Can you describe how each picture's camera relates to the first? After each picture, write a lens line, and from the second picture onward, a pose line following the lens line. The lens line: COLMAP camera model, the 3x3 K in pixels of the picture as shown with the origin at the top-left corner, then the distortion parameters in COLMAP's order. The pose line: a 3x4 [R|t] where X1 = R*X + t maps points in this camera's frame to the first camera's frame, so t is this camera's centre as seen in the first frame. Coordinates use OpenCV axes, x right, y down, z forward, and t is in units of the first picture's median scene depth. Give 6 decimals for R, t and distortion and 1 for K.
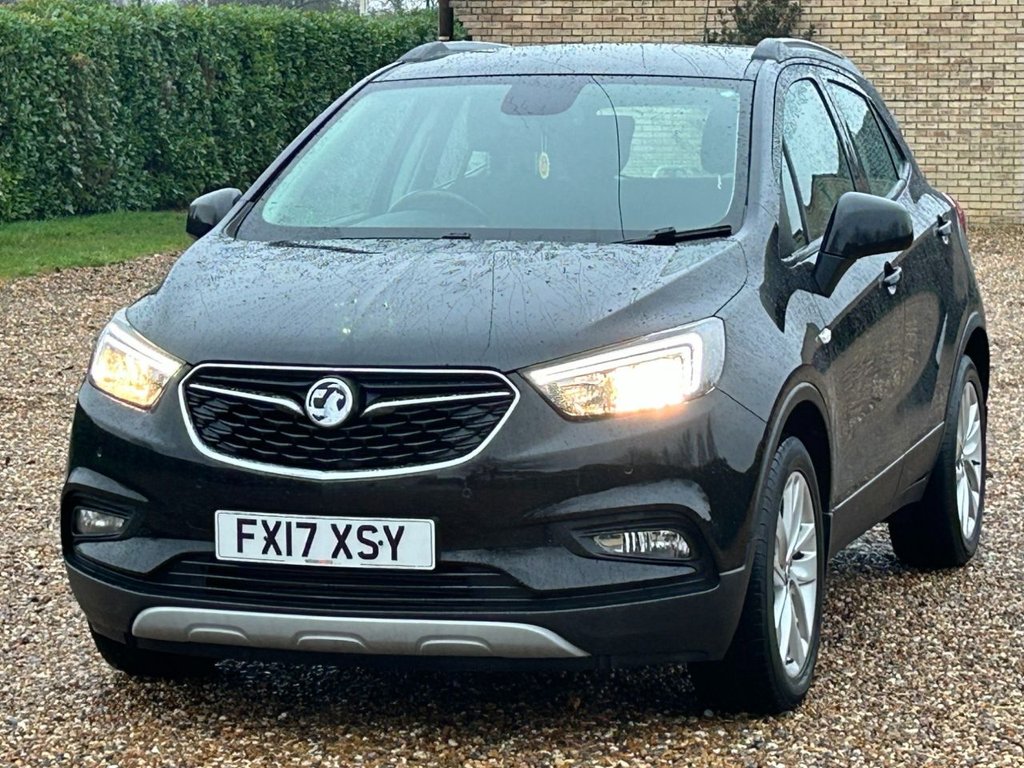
lens RADIAL K [[3257.4, 0, 513.1], [0, 3257.4, 303.1], [0, 0, 1]] dist [0.169450, 1.122699]
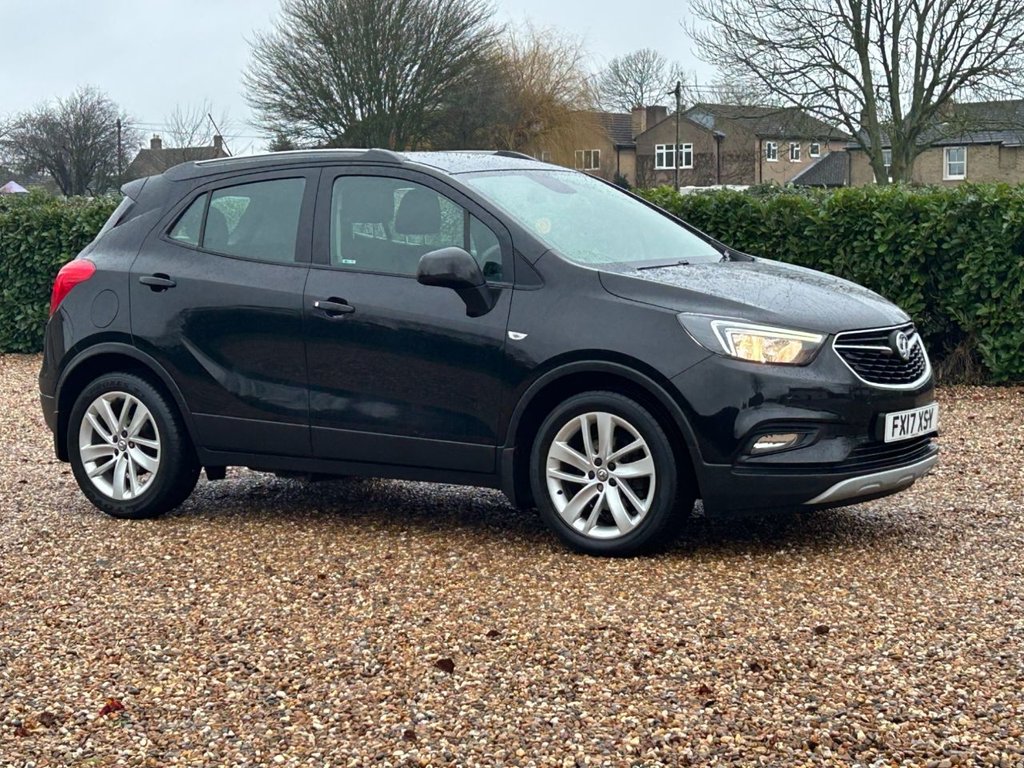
lens RADIAL K [[2092.7, 0, 531.3], [0, 2092.7, 383.4], [0, 0, 1]] dist [0.225399, -0.095125]
pose [[0.271387, -0.086669, 0.958560, -1.207746], [0.080261, 0.994506, 0.067195, -0.041988], [-0.959118, 0.058699, 0.276853, 0.878118]]
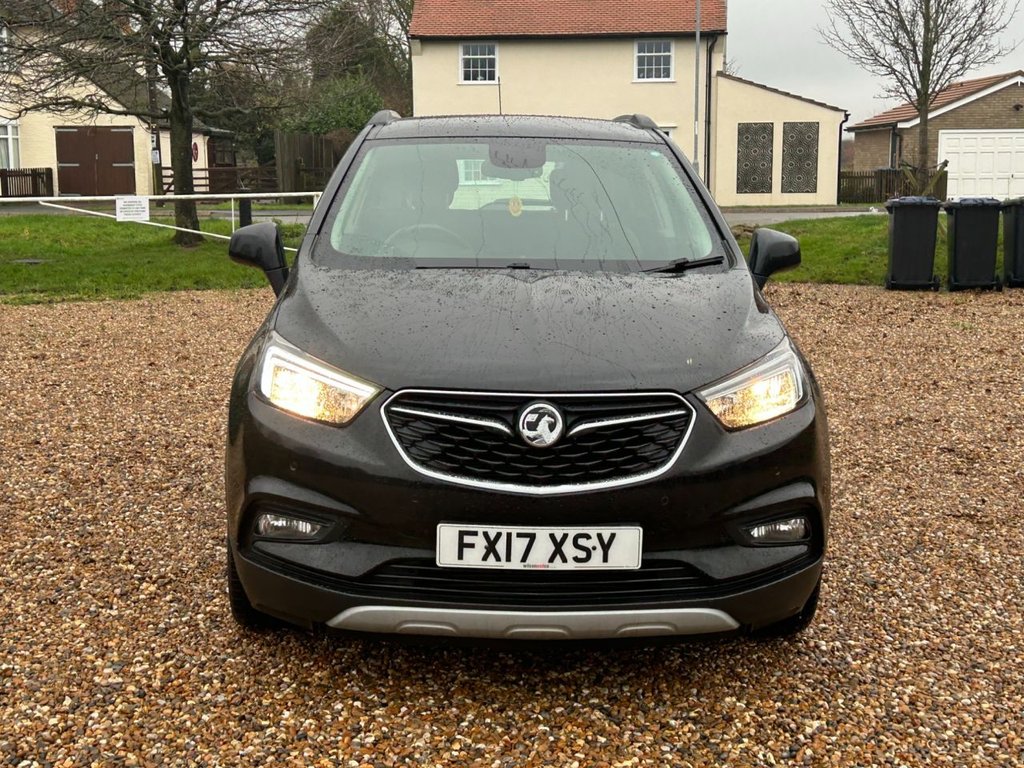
lens RADIAL K [[1475.5, 0, 497.7], [0, 1475.5, 355.1], [0, 0, 1]] dist [0.223397, -0.684252]
pose [[0.946073, -0.026813, 0.322842, -0.235618], [0.003321, 0.997319, 0.073099, -0.031447], [-0.323937, -0.068085, 0.943626, 0.521772]]
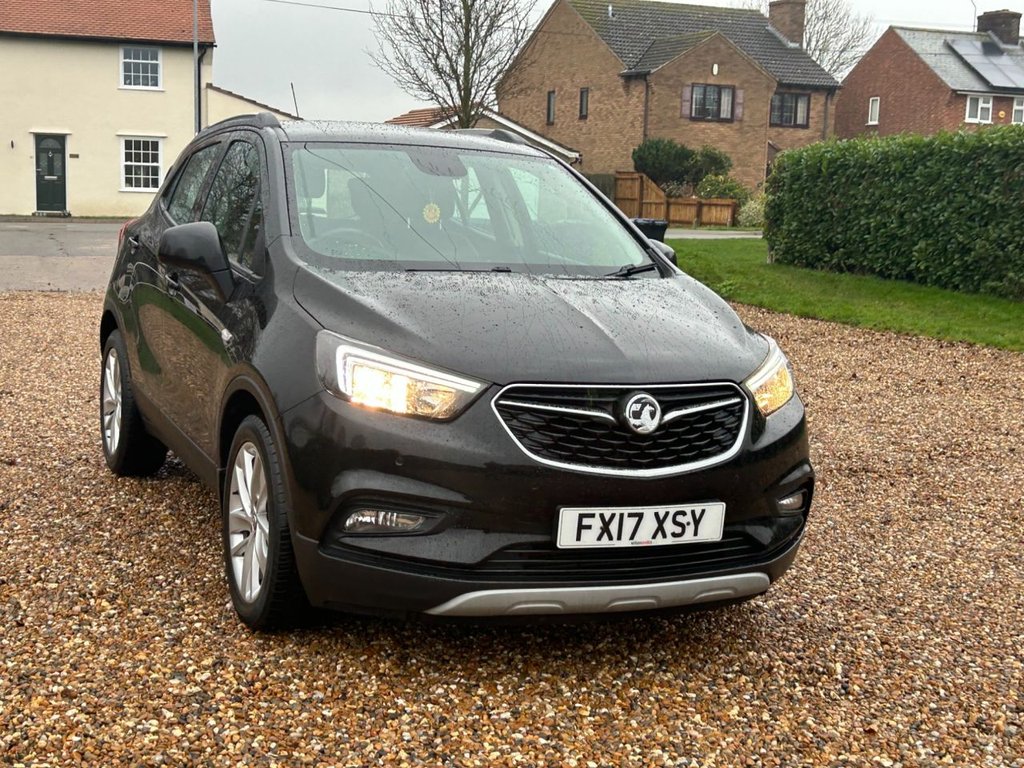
lens RADIAL K [[1472.2, 0, 506.1], [0, 1472.2, 389.7], [0, 0, 1]] dist [0.212800, -0.662317]
pose [[0.753227, -0.047867, 0.656016, -0.461134], [-0.010086, 0.996391, 0.084282, -0.025143], [-0.657683, -0.070100, 0.750026, 0.615907]]
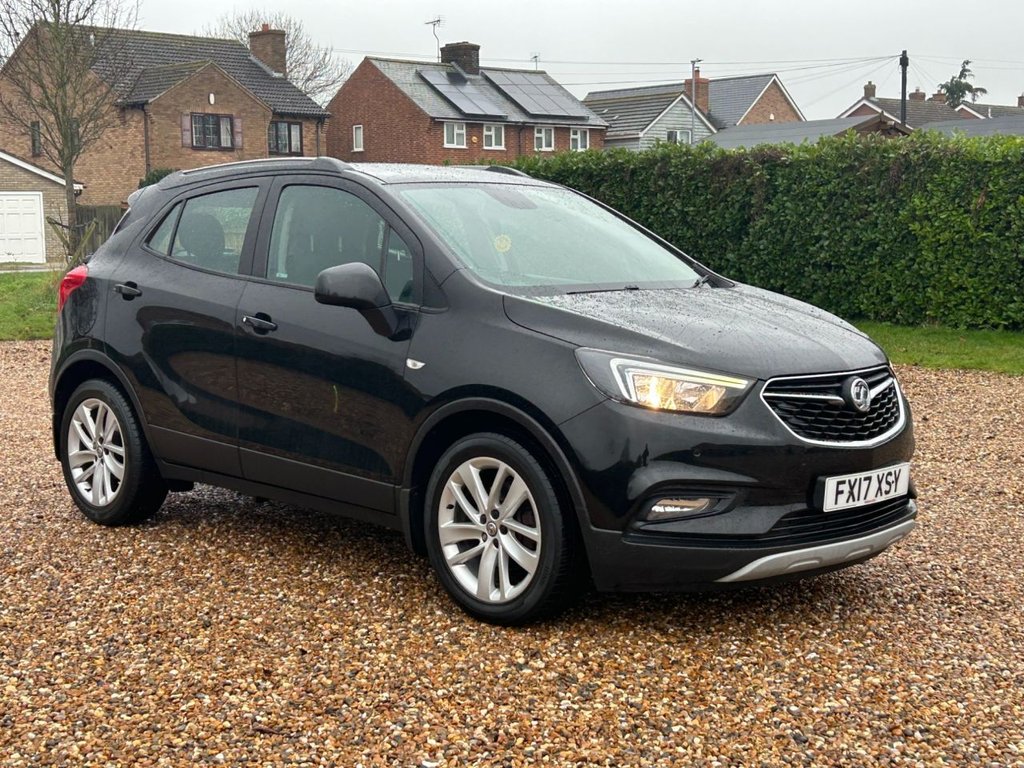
lens RADIAL K [[1472.2, 0, 506.1], [0, 1472.2, 389.7], [0, 0, 1]] dist [0.212800, -0.662317]
pose [[0.459739, -0.090504, 0.883430, -0.729403], [0.052338, 0.995825, 0.074782, -0.030936], [-0.886510, 0.011857, 0.462557, 0.829527]]
